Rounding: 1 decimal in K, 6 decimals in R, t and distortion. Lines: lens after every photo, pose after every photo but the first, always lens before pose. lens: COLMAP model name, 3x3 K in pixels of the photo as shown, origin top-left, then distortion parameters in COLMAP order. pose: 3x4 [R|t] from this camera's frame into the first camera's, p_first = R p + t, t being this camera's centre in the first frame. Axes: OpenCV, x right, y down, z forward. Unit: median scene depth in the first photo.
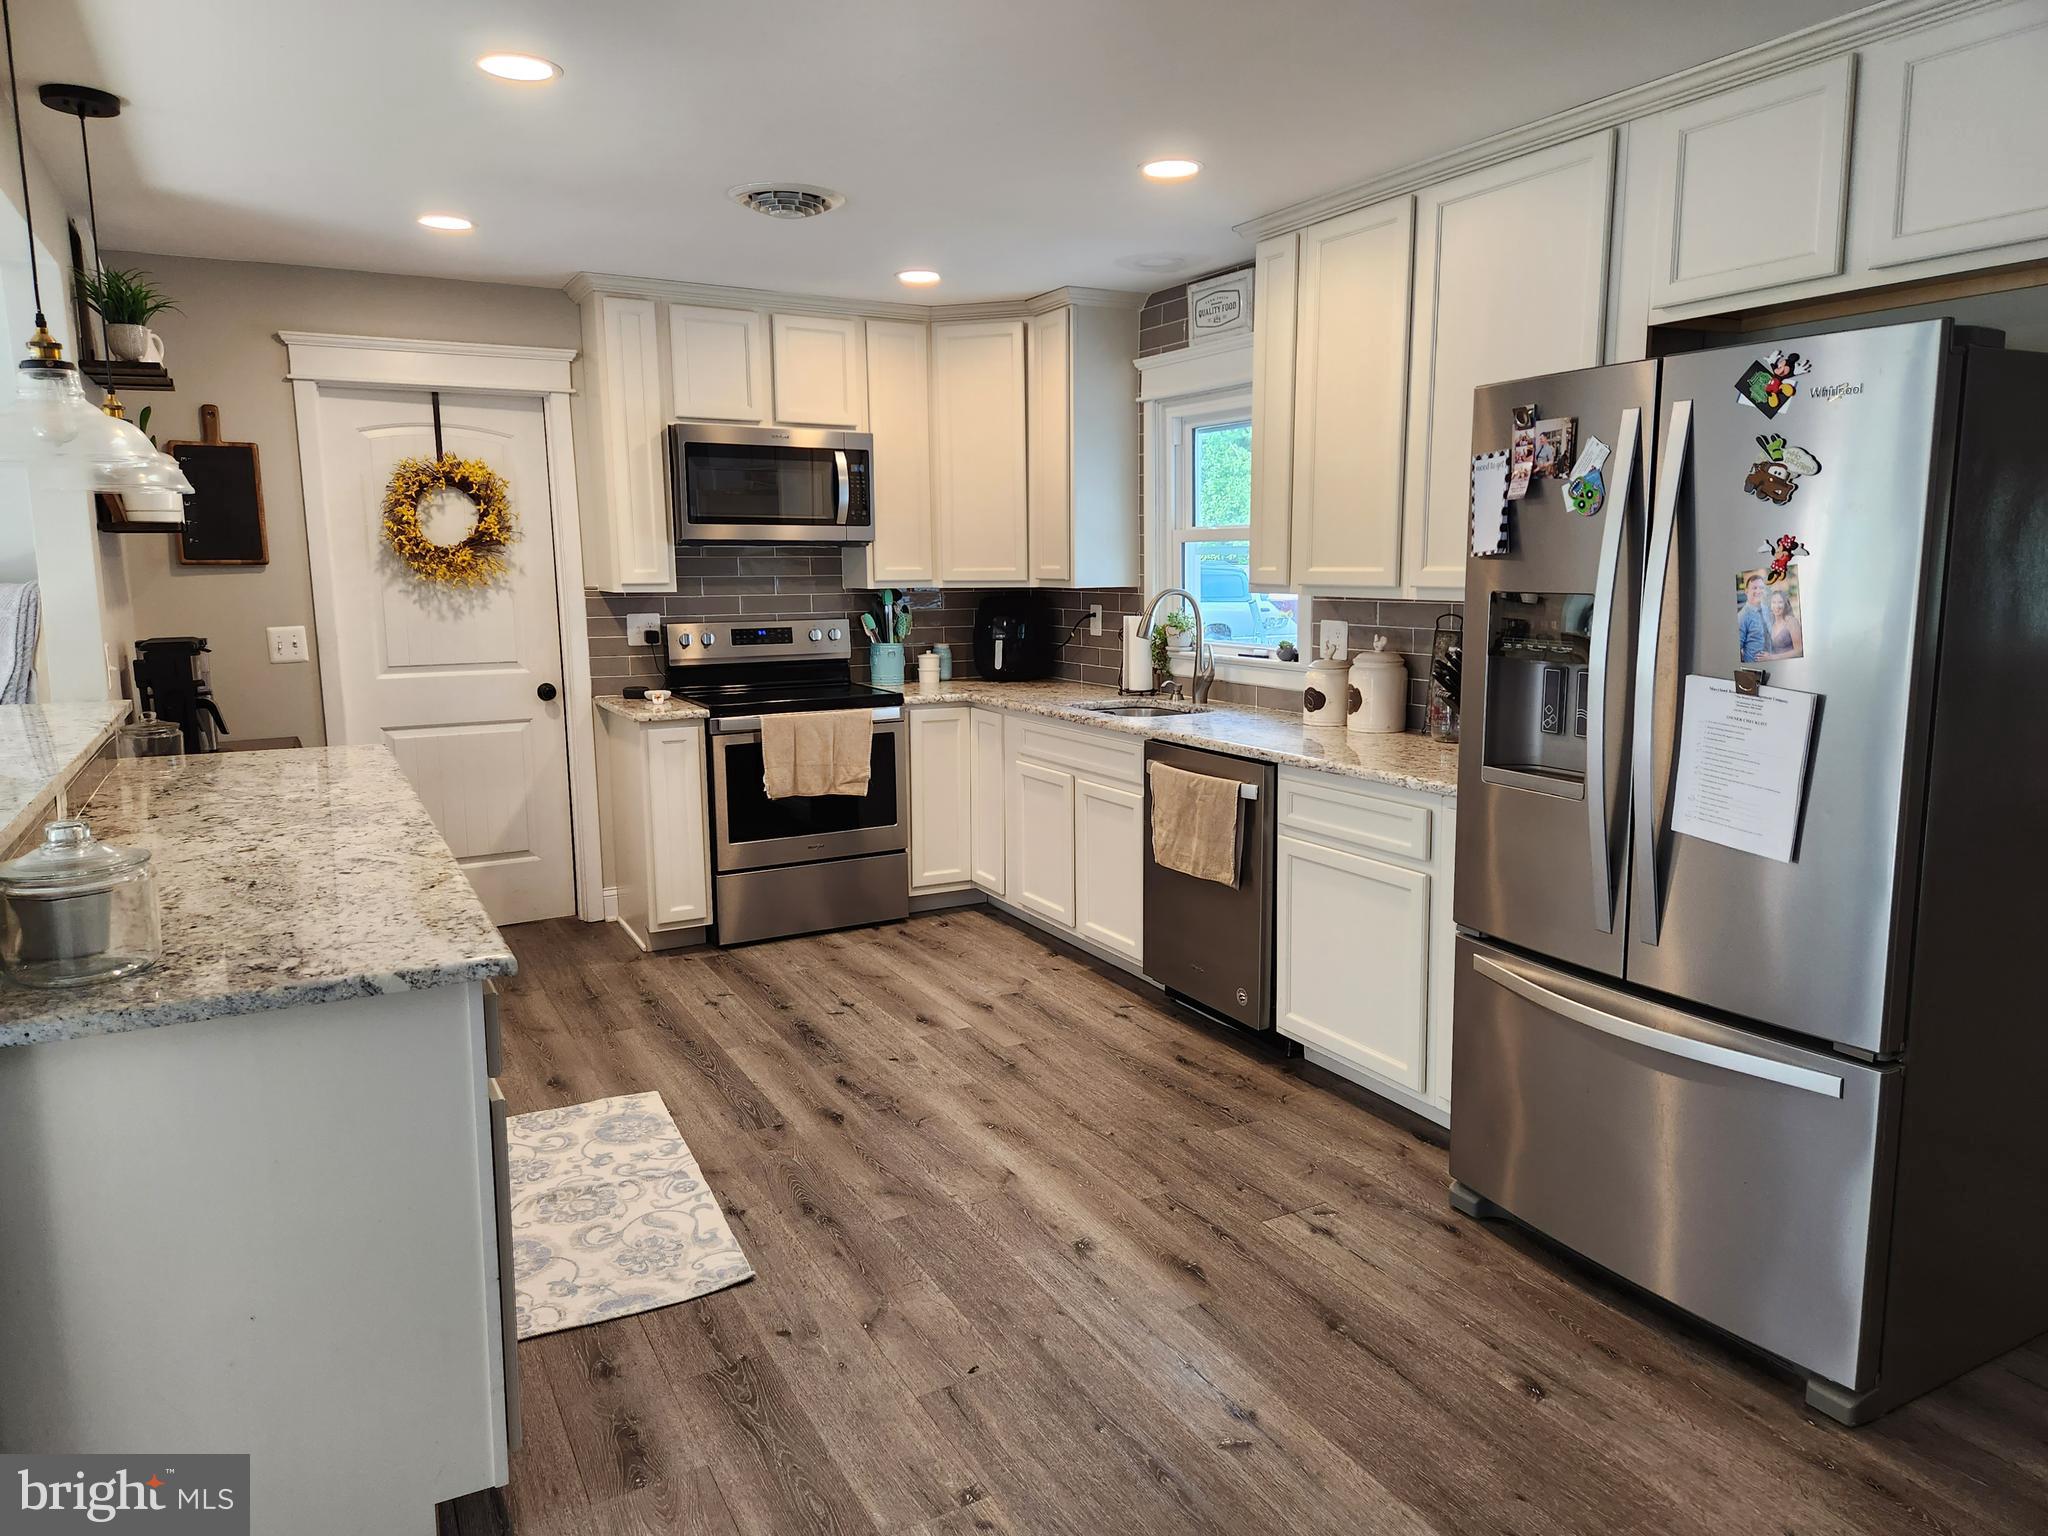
lens RADIAL K [[1357.0, 0, 1029.2], [0, 1357.0, 767.9], [0, 0, 1]] dist [0.096537, -0.102605]
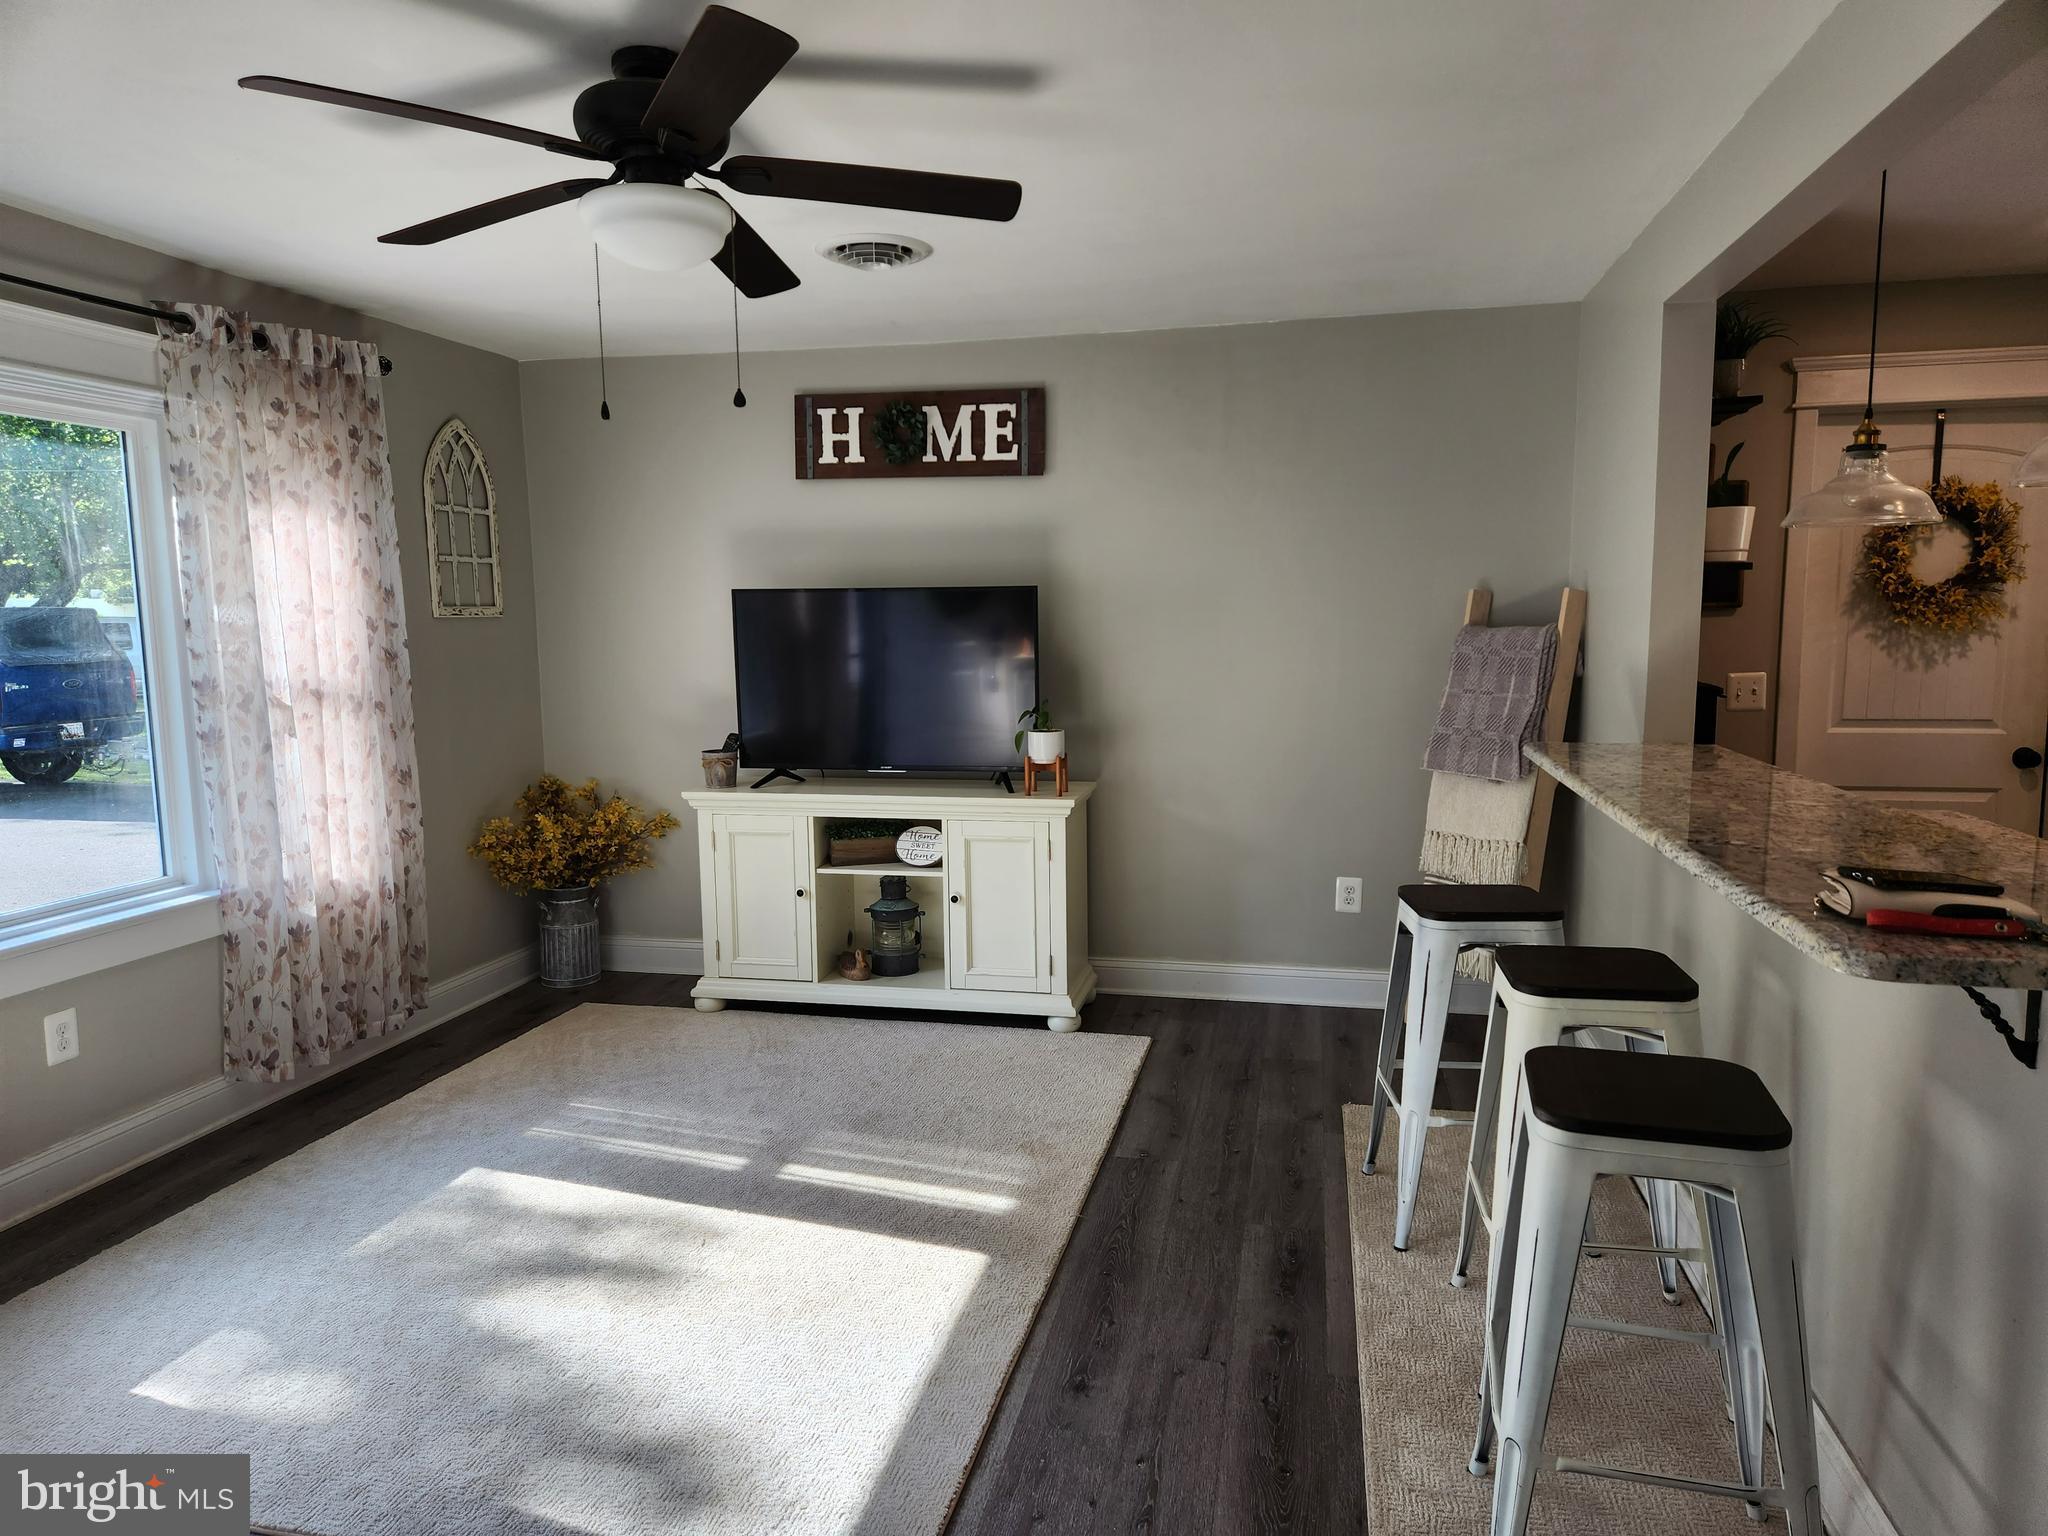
lens RADIAL K [[1357.0, 0, 1029.2], [0, 1357.0, 767.9], [0, 0, 1]] dist [0.096537, -0.102605]
pose [[0.750711, 0.075052, -0.656354, -0.273078], [-0.097740, 0.995210, 0.002008, 0.008071], [0.653361, 0.062644, 0.754451, -0.024891]]
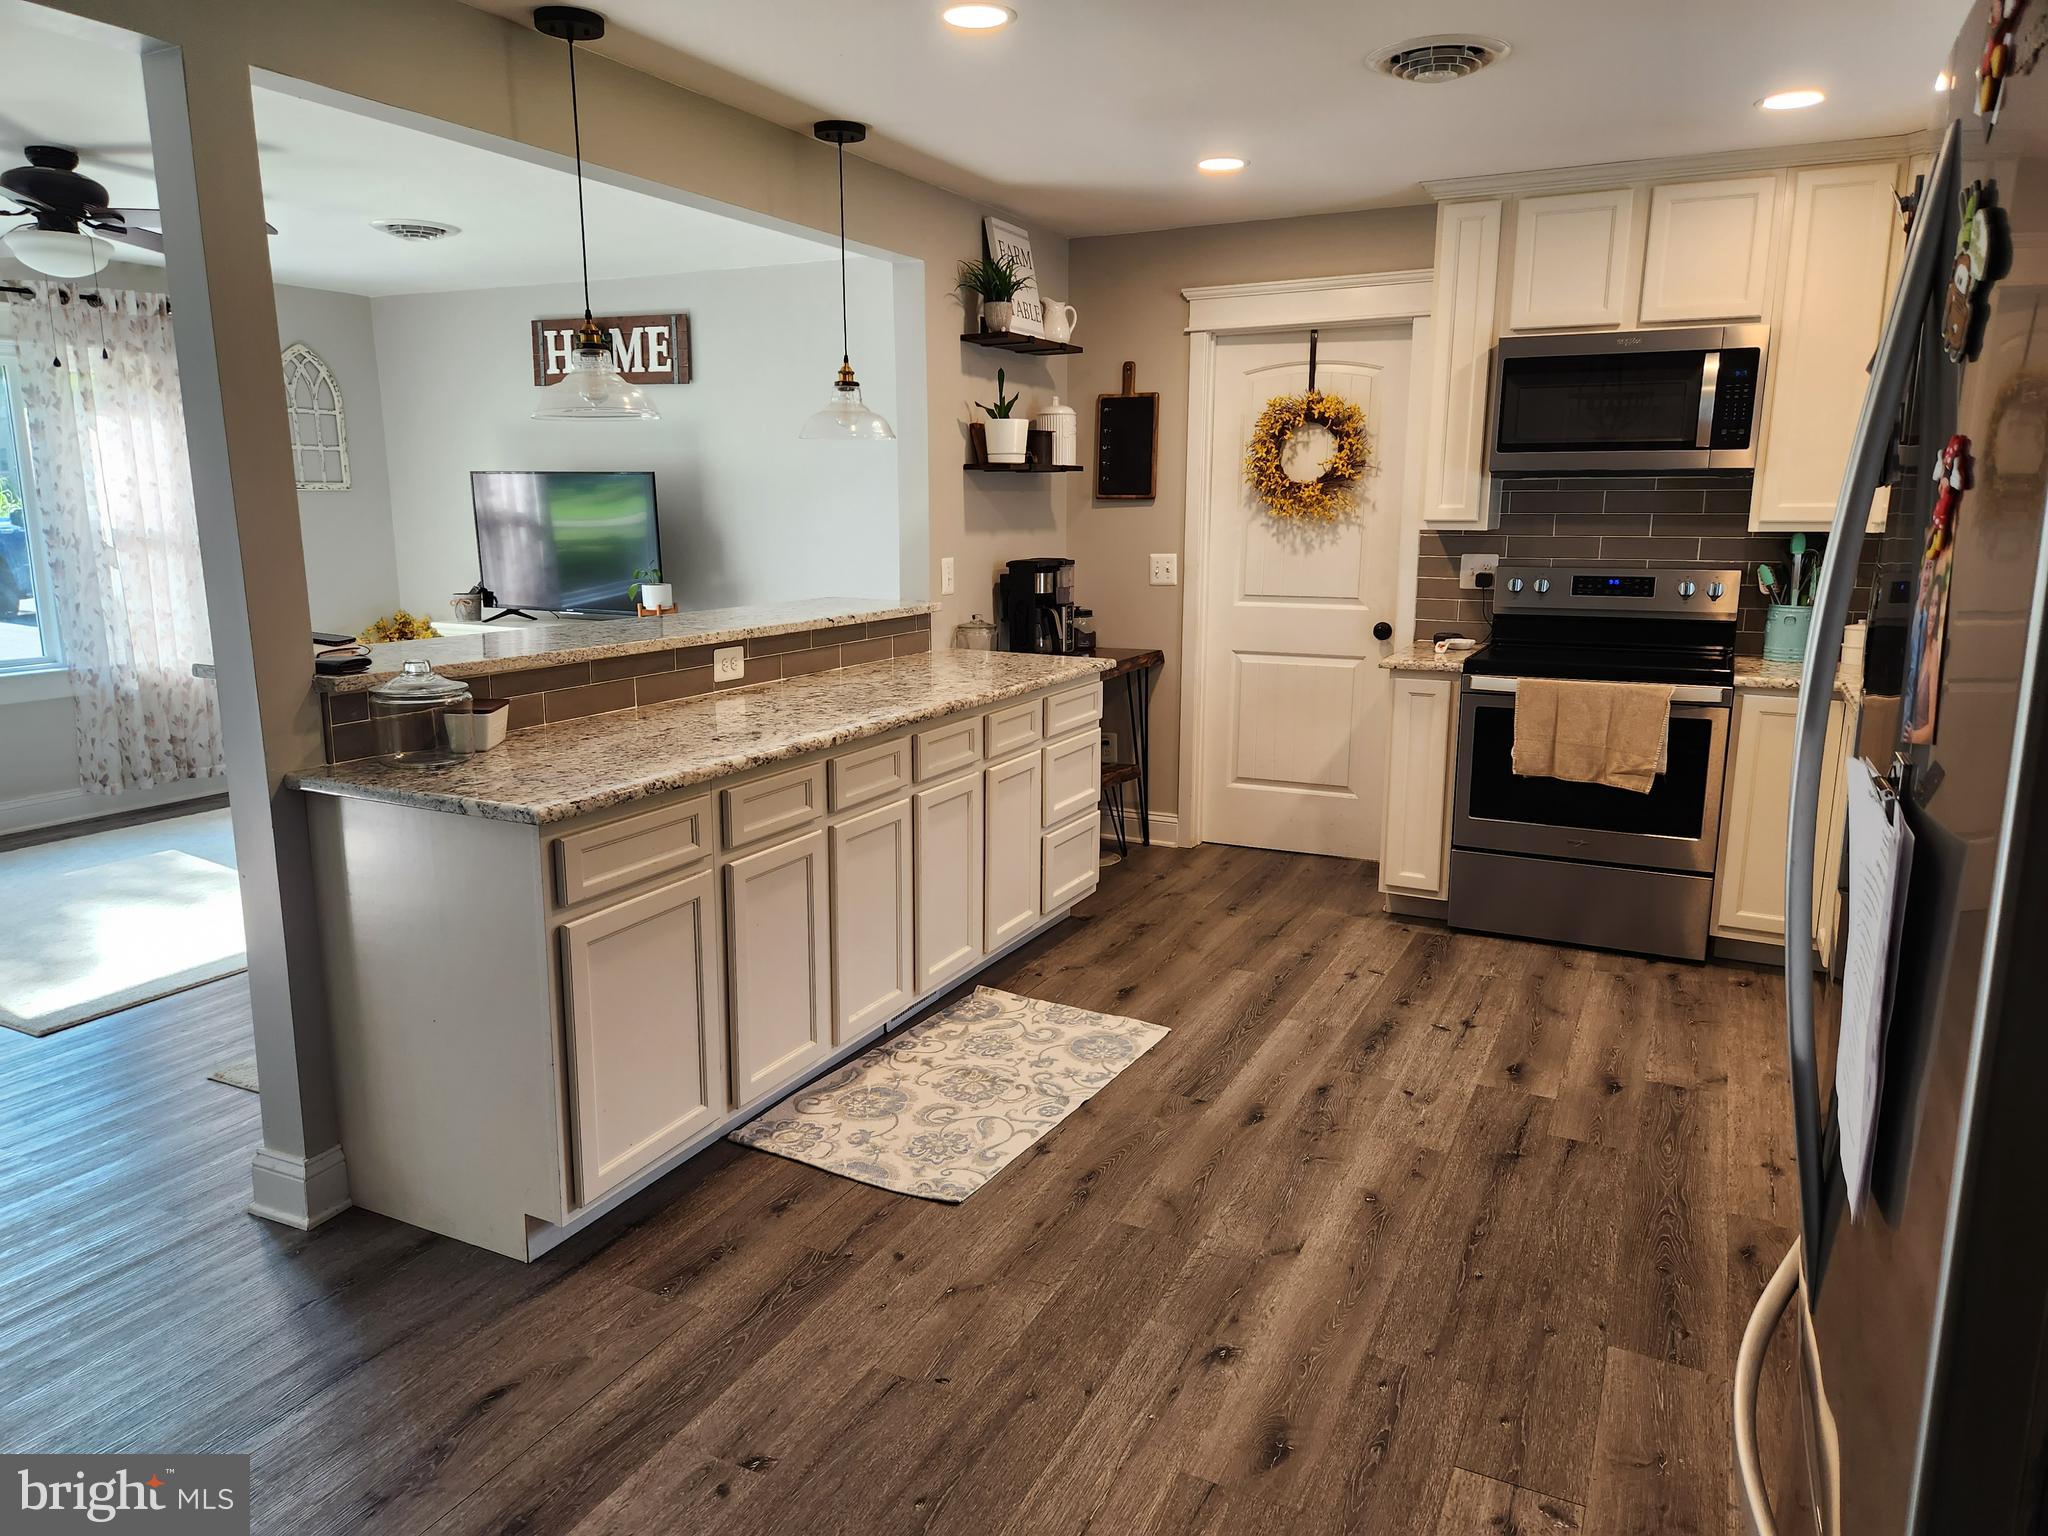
lens RADIAL K [[1357.0, 0, 1029.2], [0, 1357.0, 767.9], [0, 0, 1]] dist [0.096537, -0.102605]
pose [[0.567259, 0.168869, -0.806040, 0.333044], [-0.134087, 0.984629, 0.111919, -0.037238], [0.812550, 0.044592, 0.581183, 0.250120]]
